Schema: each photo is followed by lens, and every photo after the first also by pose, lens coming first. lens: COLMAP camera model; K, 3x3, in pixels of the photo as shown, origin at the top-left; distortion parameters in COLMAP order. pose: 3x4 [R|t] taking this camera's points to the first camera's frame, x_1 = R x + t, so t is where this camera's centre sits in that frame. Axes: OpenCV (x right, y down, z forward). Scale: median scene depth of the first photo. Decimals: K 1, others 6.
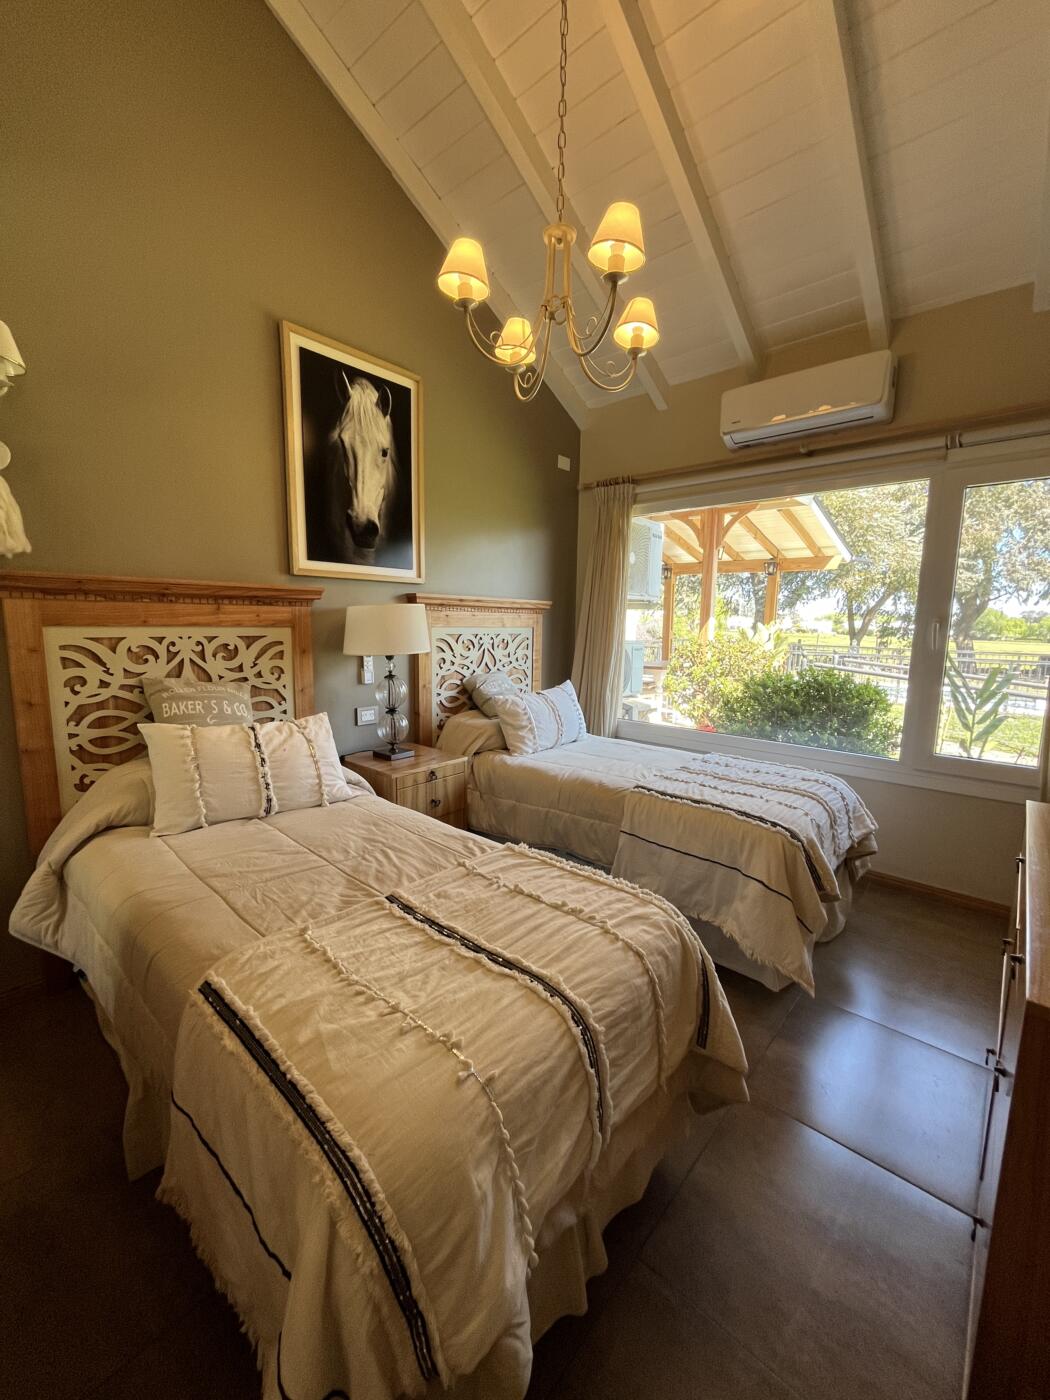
lens RADIAL K [[567.9, 0, 521.5], [0, 567.9, 702.0], [0, 0, 1]] dist [-0.003082, -0.000424]
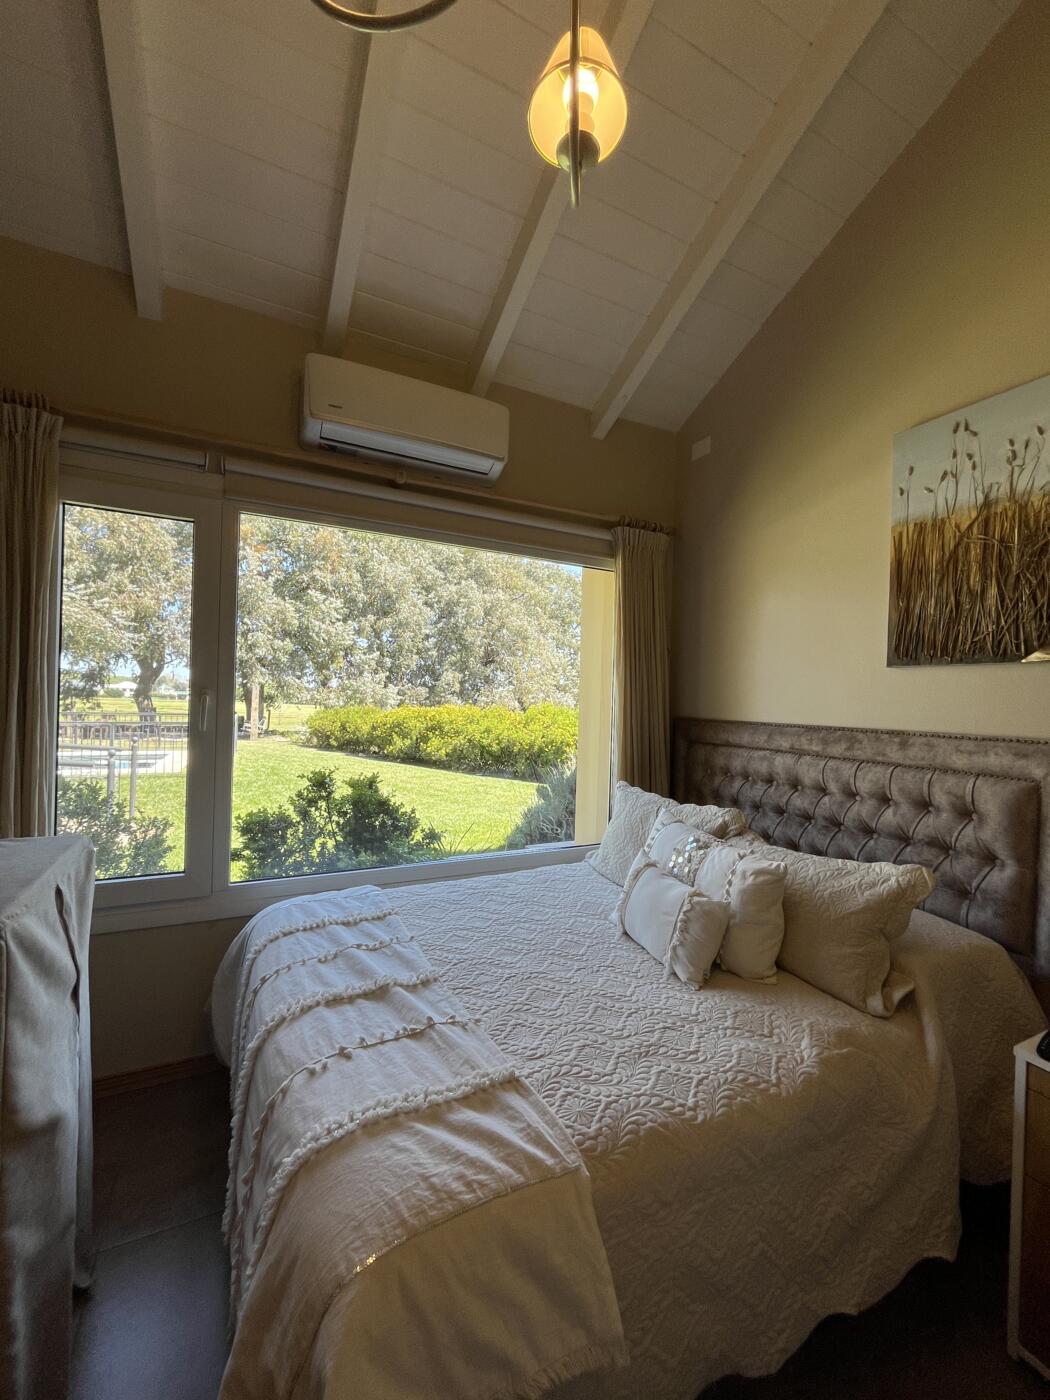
lens RADIAL K [[567.9, 0, 521.5], [0, 567.9, 702.0], [0, 0, 1]] dist [-0.003082, -0.000424]
pose [[0.251862, -0.007012, 0.967738, -0.040734], [0.107578, 0.993979, -0.020796, -0.018087], [-0.961765, 0.109345, 0.251100, 0.119881]]
